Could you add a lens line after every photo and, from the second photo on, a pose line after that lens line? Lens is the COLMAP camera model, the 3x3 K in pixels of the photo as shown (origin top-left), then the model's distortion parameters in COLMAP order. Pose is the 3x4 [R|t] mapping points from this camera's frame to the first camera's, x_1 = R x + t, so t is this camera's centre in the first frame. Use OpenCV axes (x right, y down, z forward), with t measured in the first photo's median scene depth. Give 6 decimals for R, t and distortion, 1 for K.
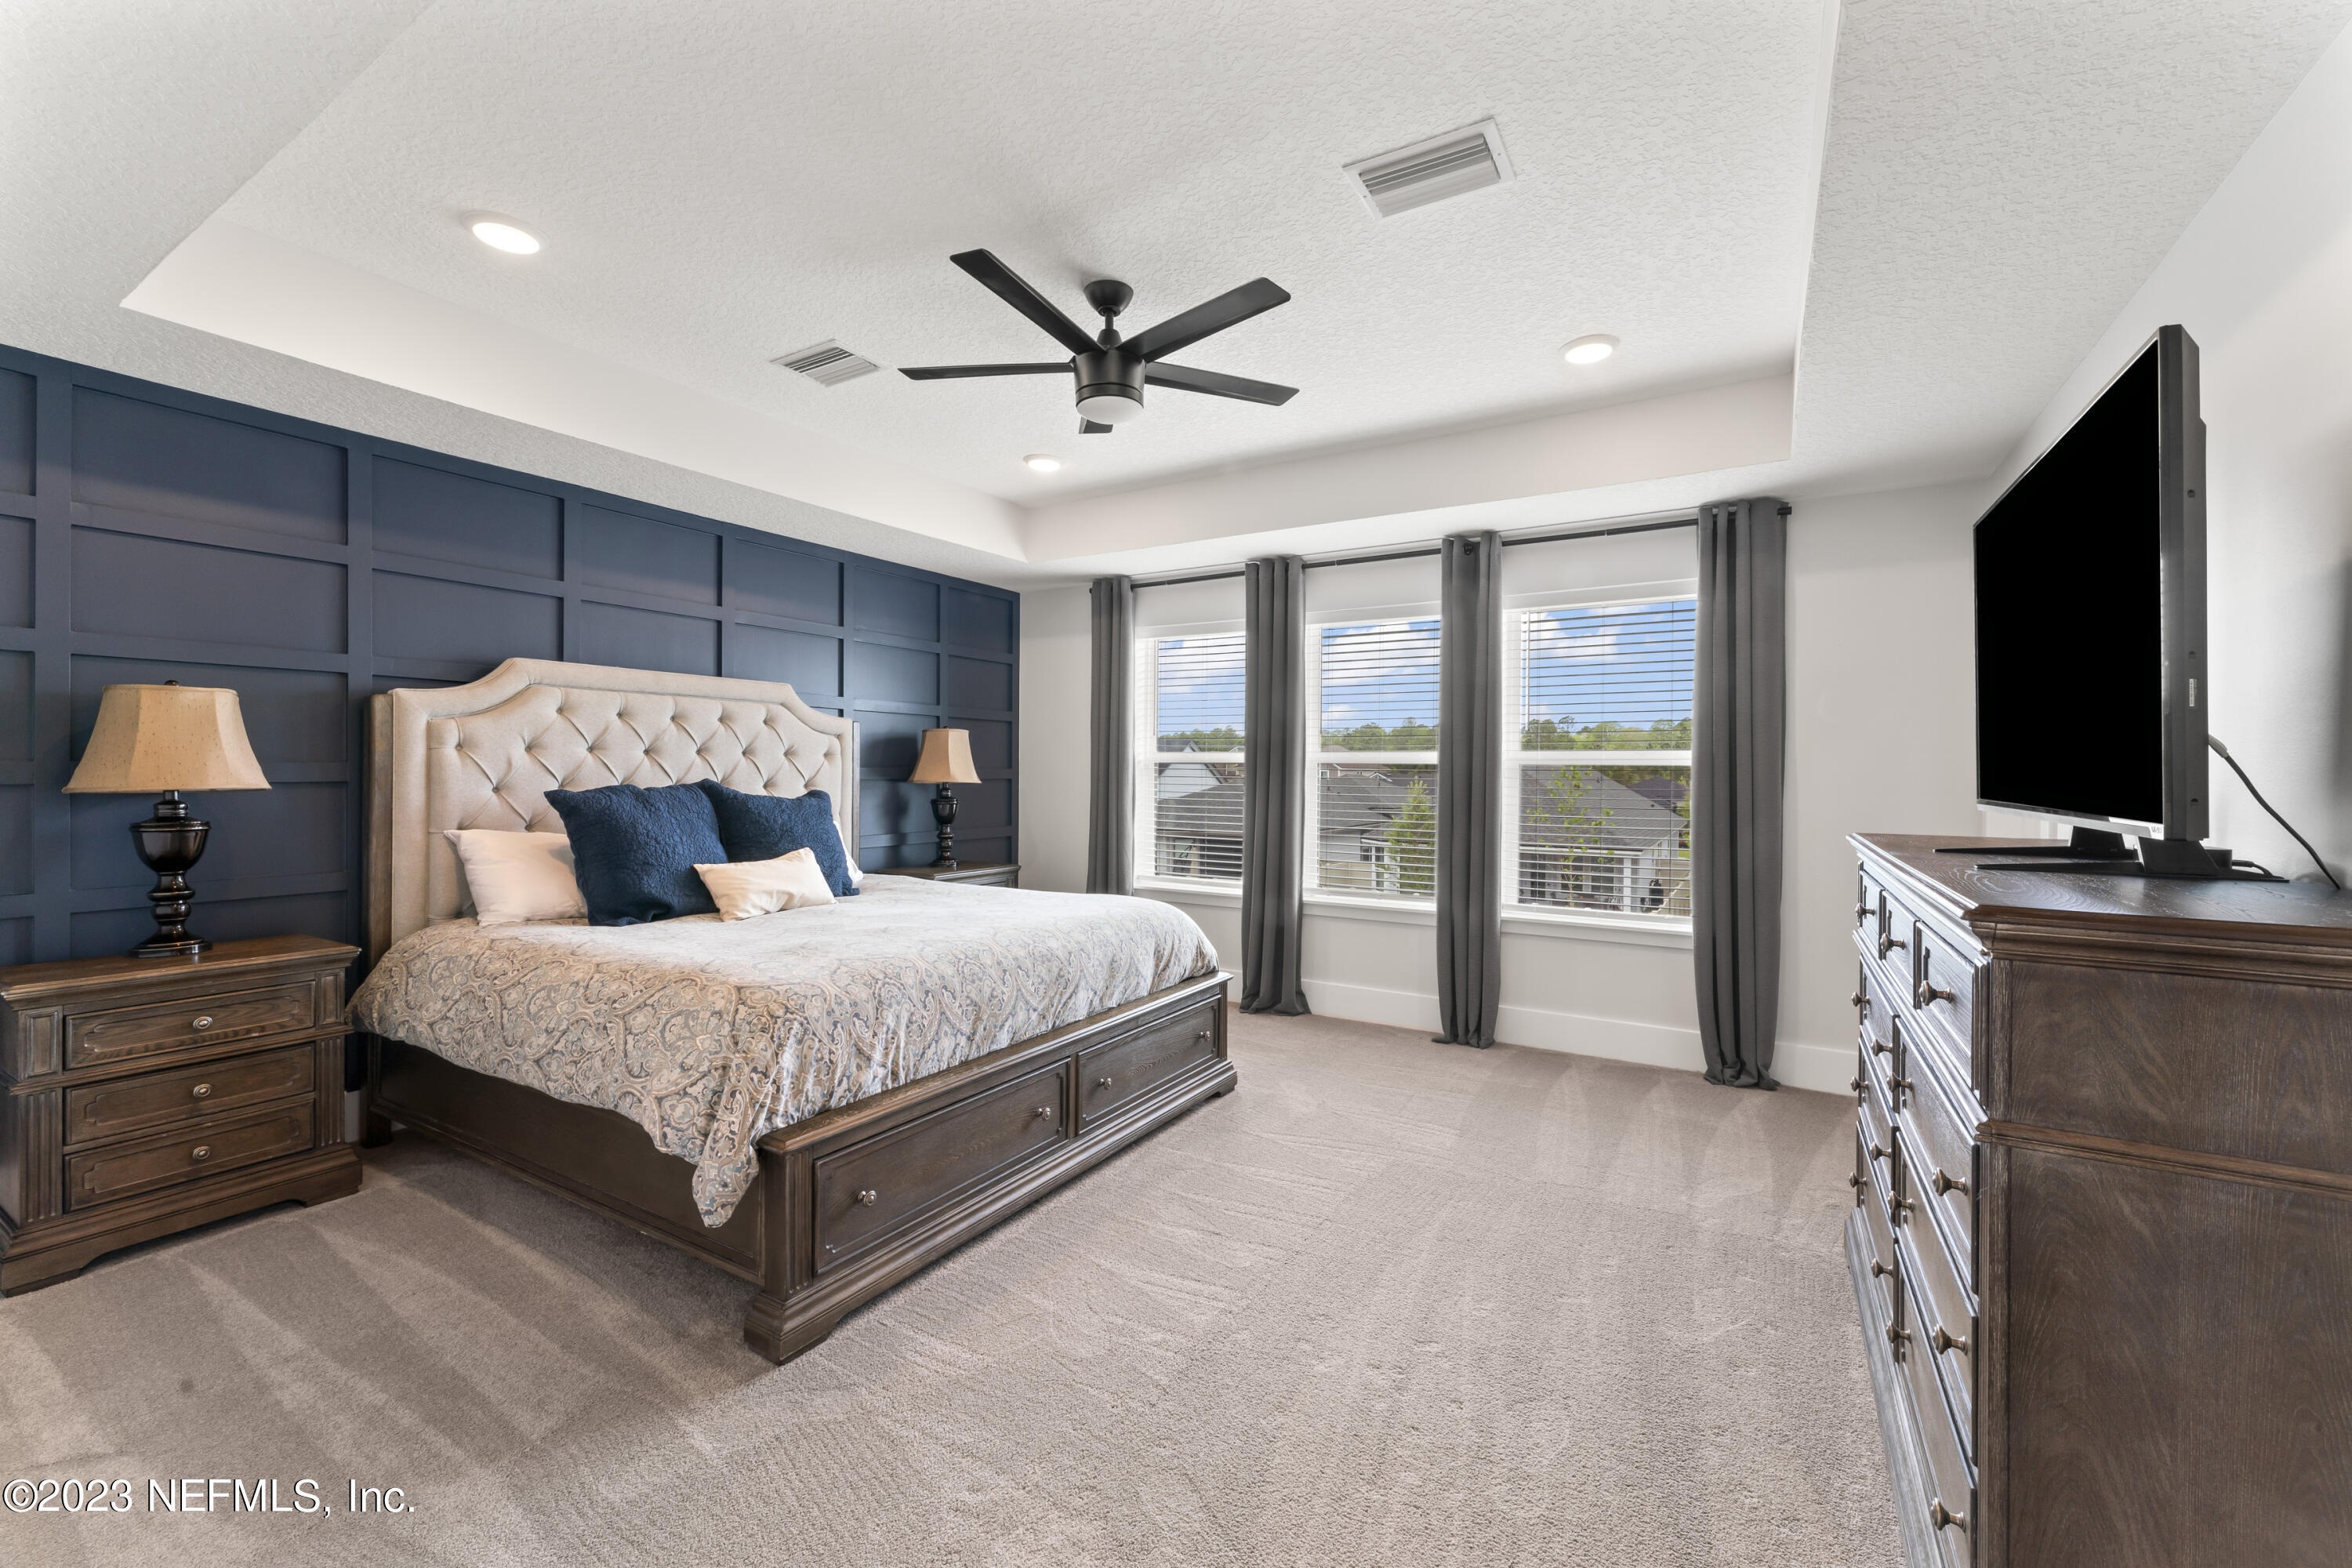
lens RADIAL K [[942.6, 0, 1163.6], [0, 942.6, 789.5], [0, 0, 1]] dist [0.002141, -0.000020]
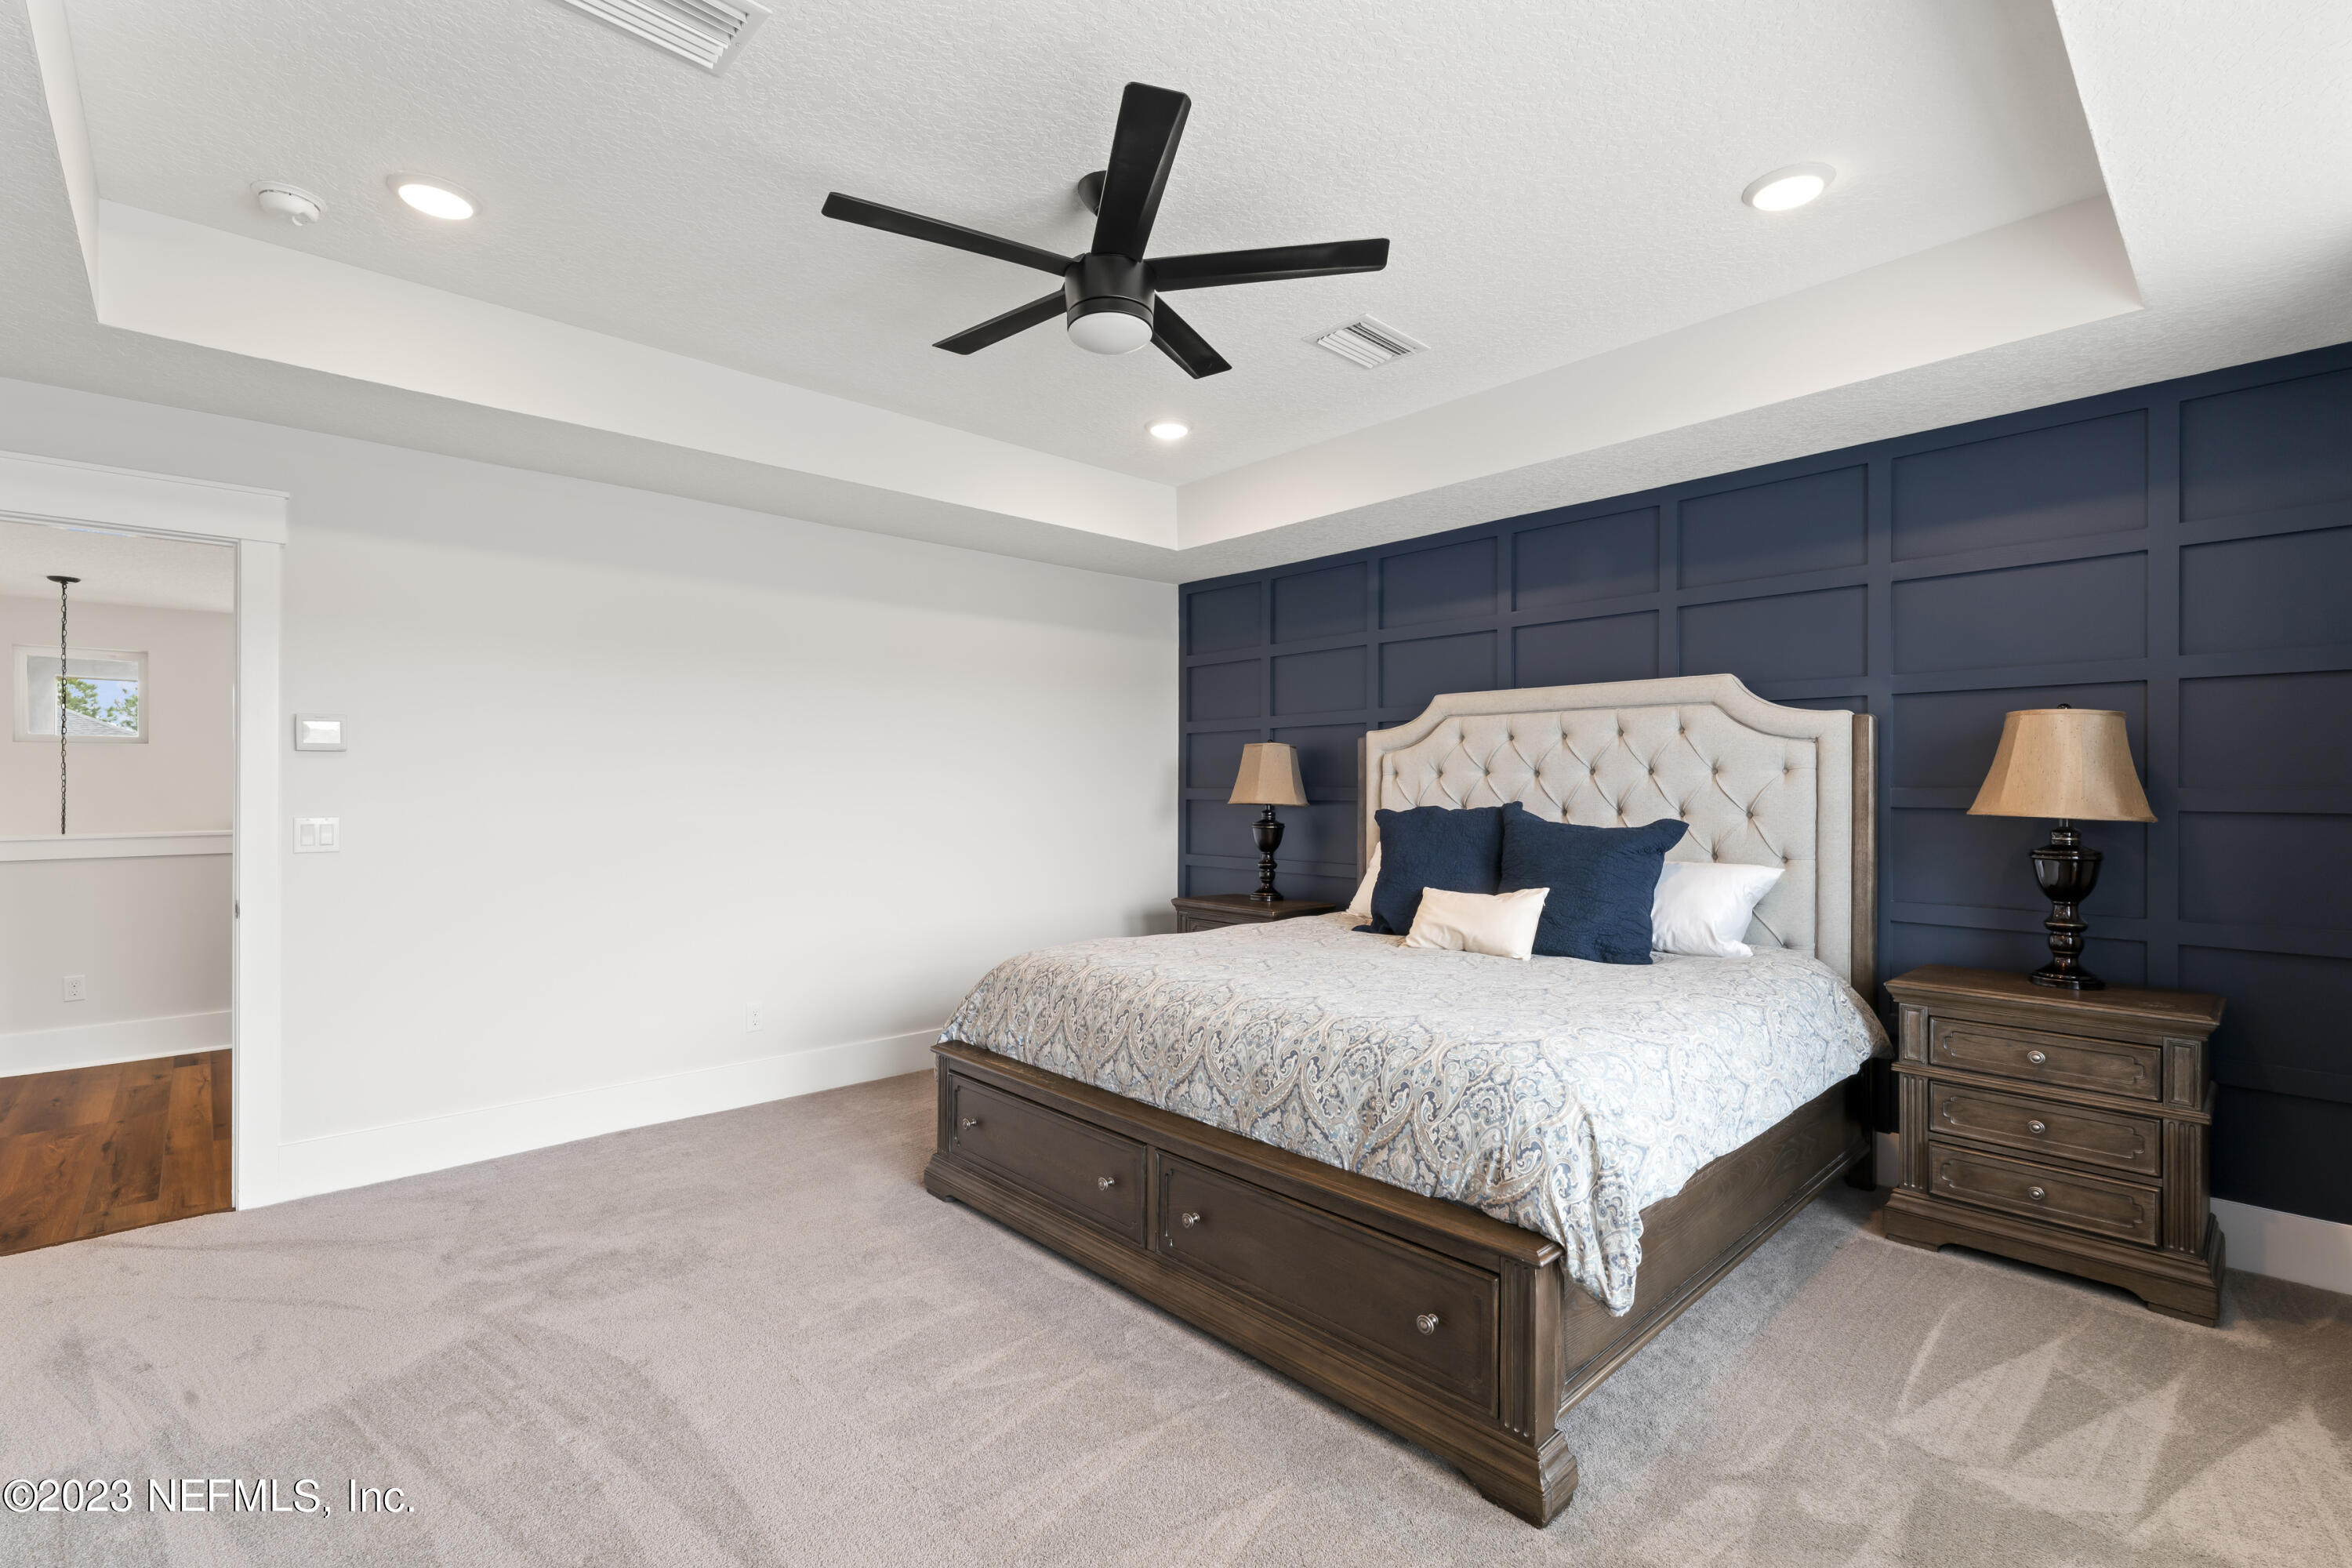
lens RADIAL K [[1051.2, 0, 1165.7], [0, 1051.2, 792.3], [0, 0, 1]] dist [0.000805, -0.000078]
pose [[-0.267233, -0.005239, -0.963618, 0.522702], [-0.022233, 0.999753, 0.000730, -0.013057], [0.963375, 0.021619, -0.267283, 0.855040]]
